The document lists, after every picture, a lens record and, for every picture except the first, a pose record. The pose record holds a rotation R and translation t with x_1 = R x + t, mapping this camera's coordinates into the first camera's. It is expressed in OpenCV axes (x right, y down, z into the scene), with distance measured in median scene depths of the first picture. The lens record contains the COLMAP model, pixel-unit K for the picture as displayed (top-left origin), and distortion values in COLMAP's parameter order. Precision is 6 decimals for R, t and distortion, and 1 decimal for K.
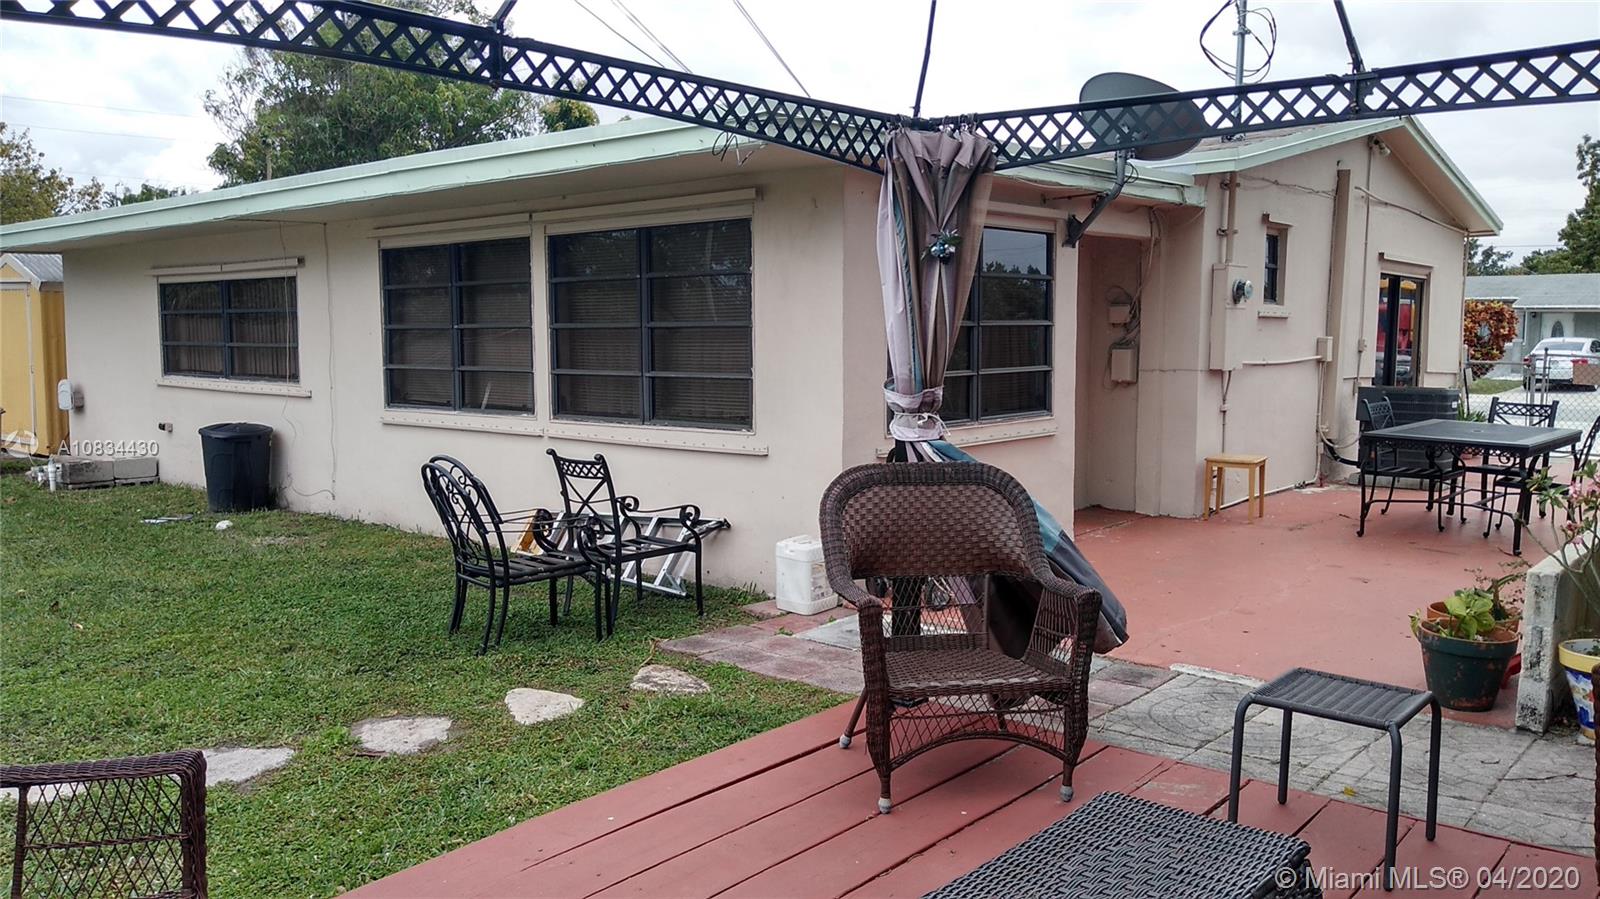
lens RADIAL K [[1227.1, 0, 800.0], [0, 1227.1, 449.5], [0, 0, 1]] dist [0.115725, -0.230848]
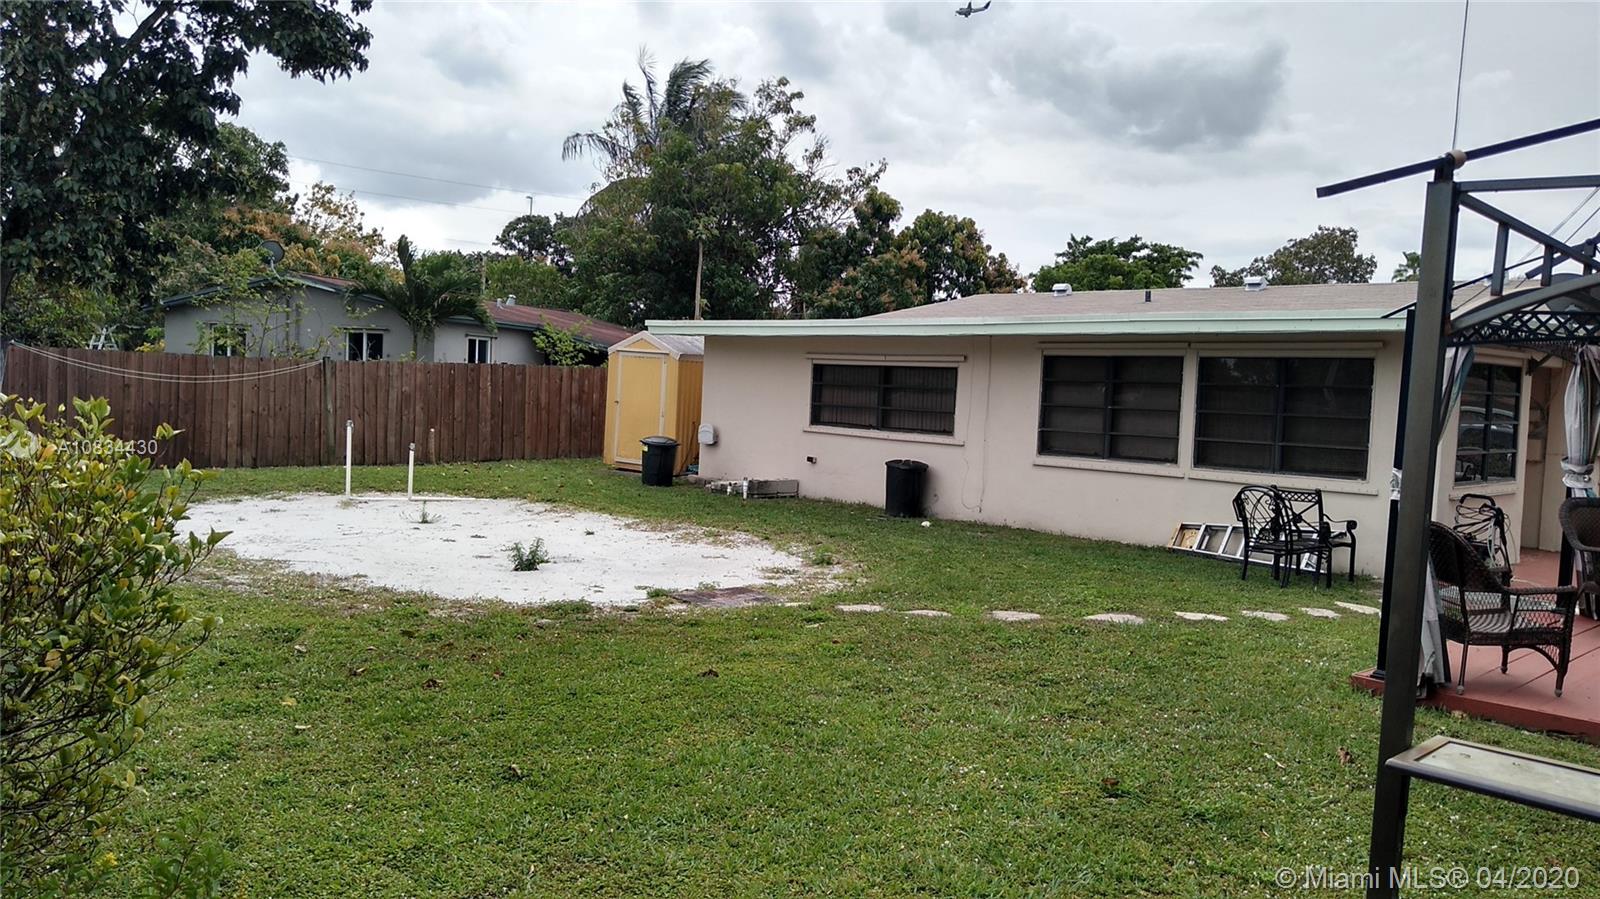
lens RADIAL K [[1227.1, 0, 800.0], [0, 1227.1, 449.5], [0, 0, 1]] dist [0.115725, -0.230848]
pose [[0.994680, 0.046826, -0.091753, -0.495618], [-0.050742, 0.997877, -0.040826, 0.039168], [0.089647, 0.045265, 0.994945, -0.593255]]
